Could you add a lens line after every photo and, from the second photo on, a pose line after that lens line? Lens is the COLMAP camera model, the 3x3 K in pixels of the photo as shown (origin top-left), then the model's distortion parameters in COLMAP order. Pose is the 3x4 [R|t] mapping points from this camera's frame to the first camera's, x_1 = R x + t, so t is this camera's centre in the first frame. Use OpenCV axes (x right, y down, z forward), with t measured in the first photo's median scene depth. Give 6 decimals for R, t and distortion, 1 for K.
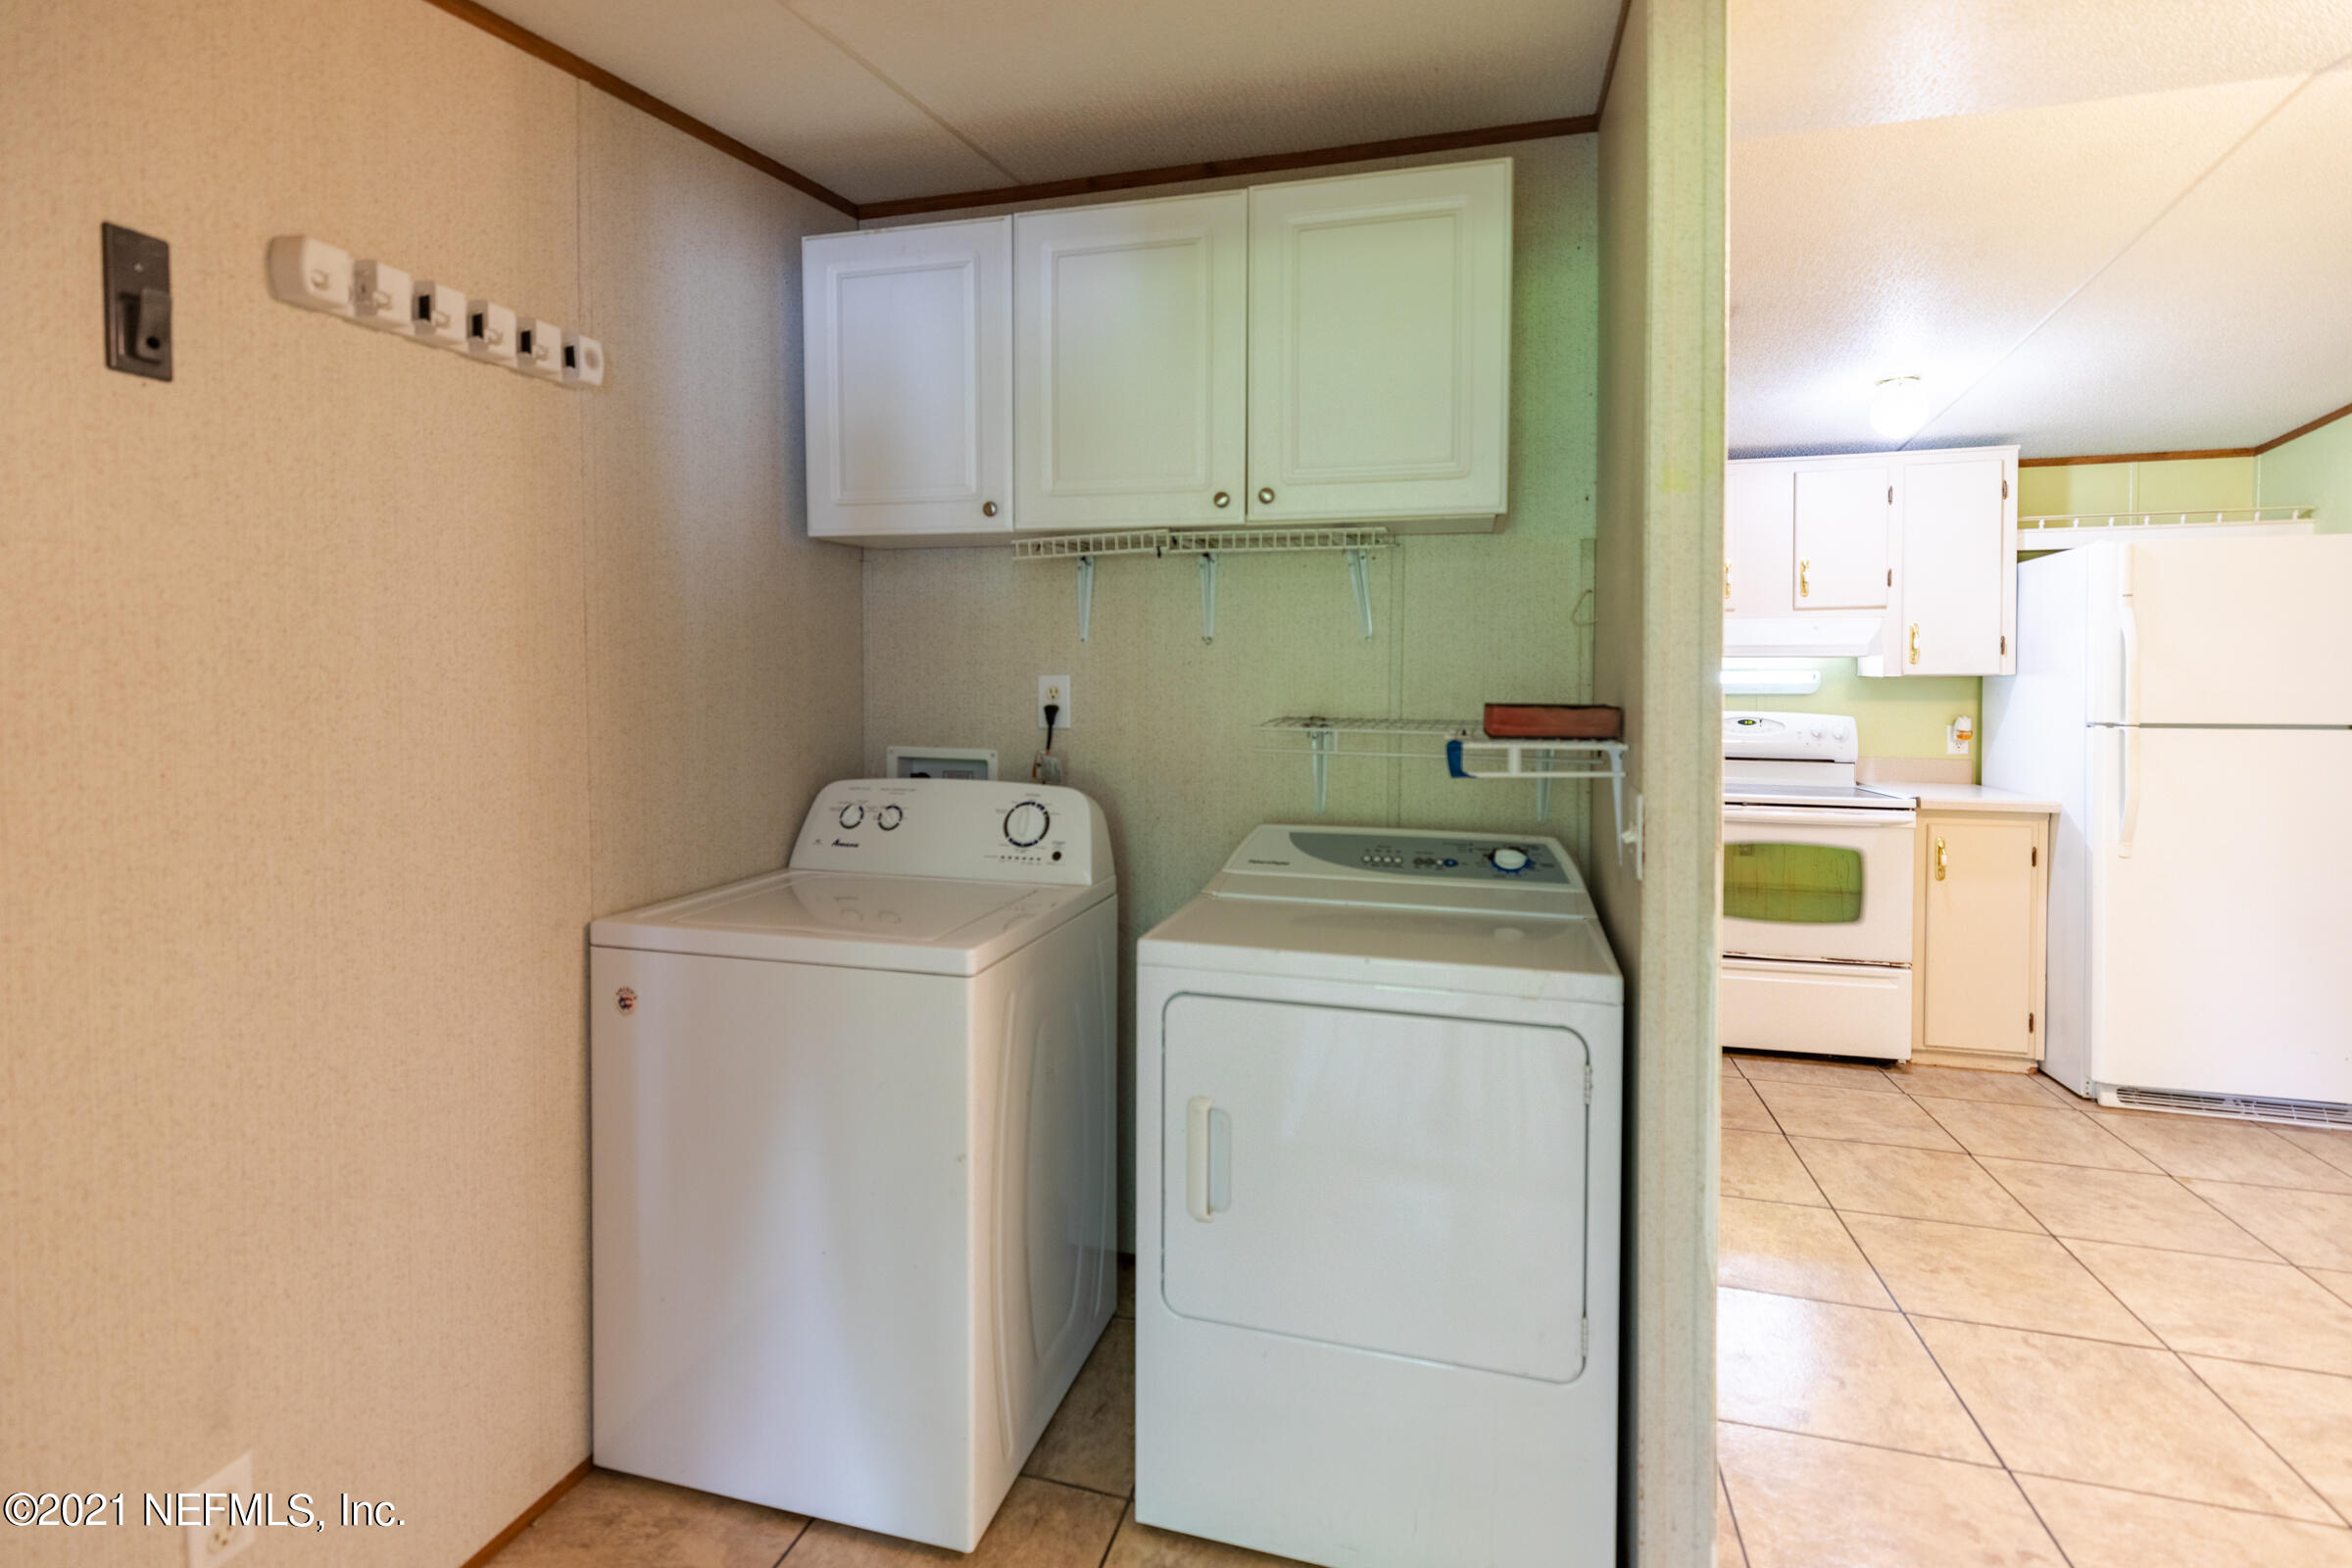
lens RADIAL K [[1081.7, 0, 1159.2], [0, 1081.7, 699.6], [0, 0, 1]] dist [0.003536, -0.000562]
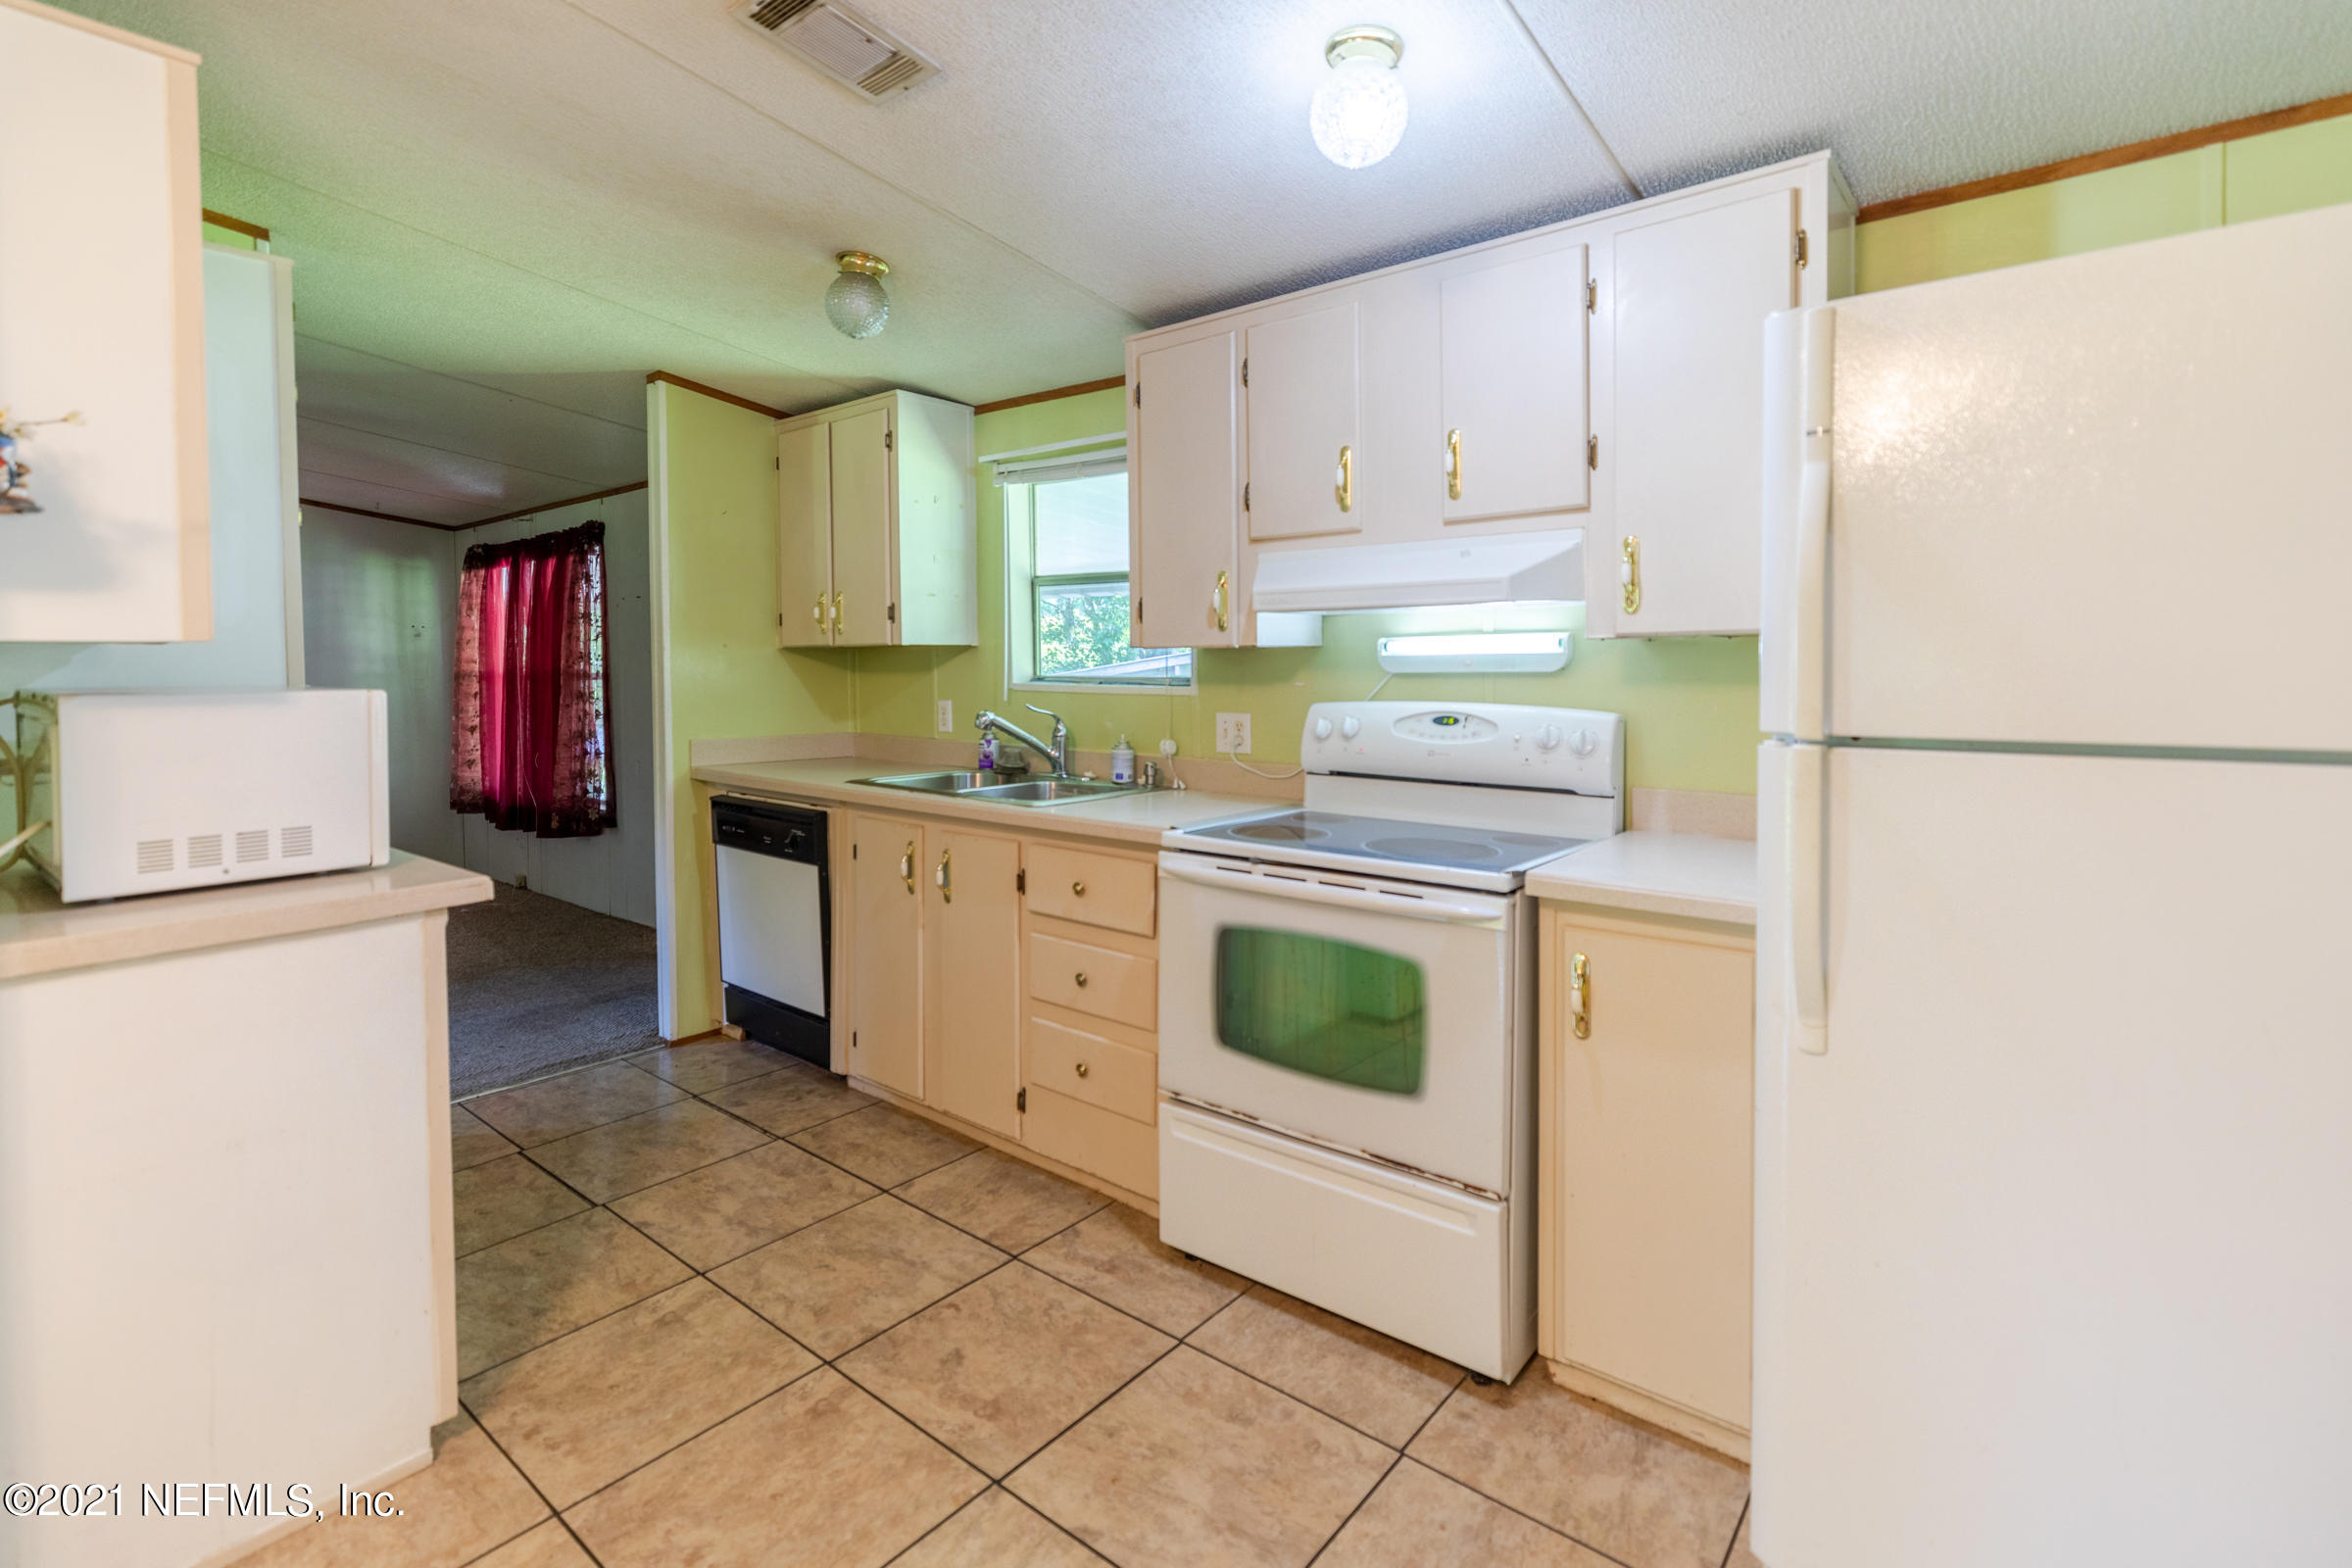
lens RADIAL K [[1081.7, 0, 1156.7], [0, 1081.7, 691.6], [0, 0, 1]] dist [0.003536, -0.000562]
pose [[0.917700, 0.003216, -0.397262, 0.745421], [-0.001072, 0.999984, 0.005620, 0.002382], [0.397274, -0.004732, 0.917688, 0.462748]]
